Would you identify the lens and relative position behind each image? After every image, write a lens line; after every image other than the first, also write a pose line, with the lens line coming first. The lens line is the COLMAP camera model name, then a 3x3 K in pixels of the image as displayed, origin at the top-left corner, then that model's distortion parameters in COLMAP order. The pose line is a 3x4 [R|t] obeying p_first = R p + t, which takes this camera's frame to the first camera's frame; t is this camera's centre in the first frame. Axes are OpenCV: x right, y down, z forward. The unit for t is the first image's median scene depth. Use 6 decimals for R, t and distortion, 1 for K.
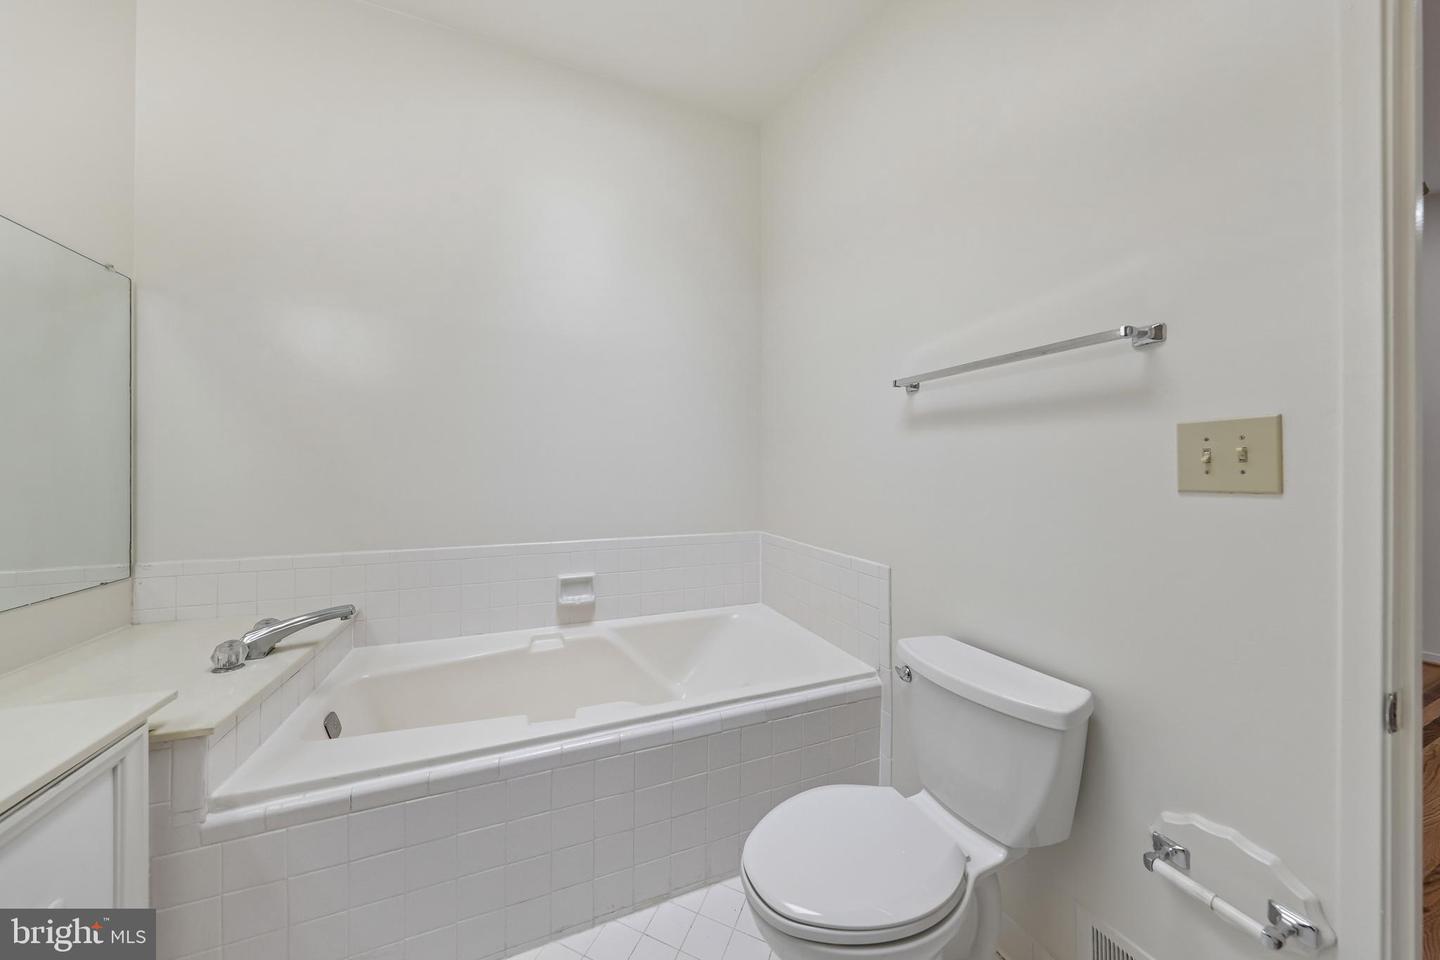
lens RADIAL K [[464.2, 0, 716.7], [0, 464.2, 473.9], [0, 0, 1]] dist [-0.001236, -0.000079]
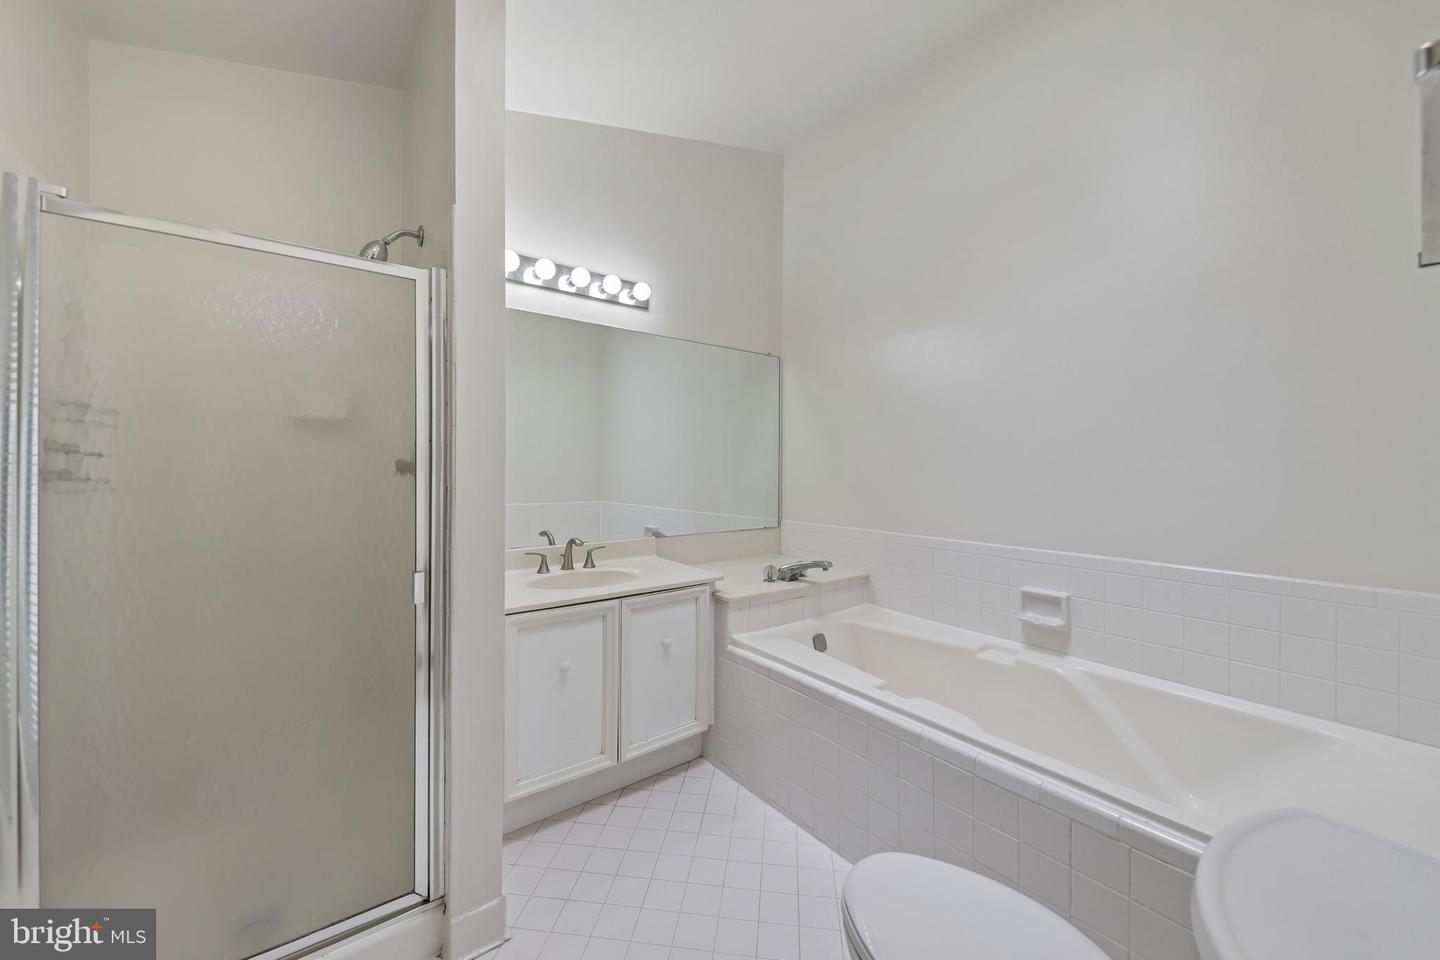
lens RADIAL K [[535.1, 0, 717.5], [0, 535.1, 469.9], [0, 0, 1]] dist [0.000509, -0.000079]
pose [[0.274559, 0.002997, -0.961566, 0.627408], [-0.020127, 0.999794, -0.002631, 0.015645], [0.961360, 0.020075, 0.274562, 0.209992]]
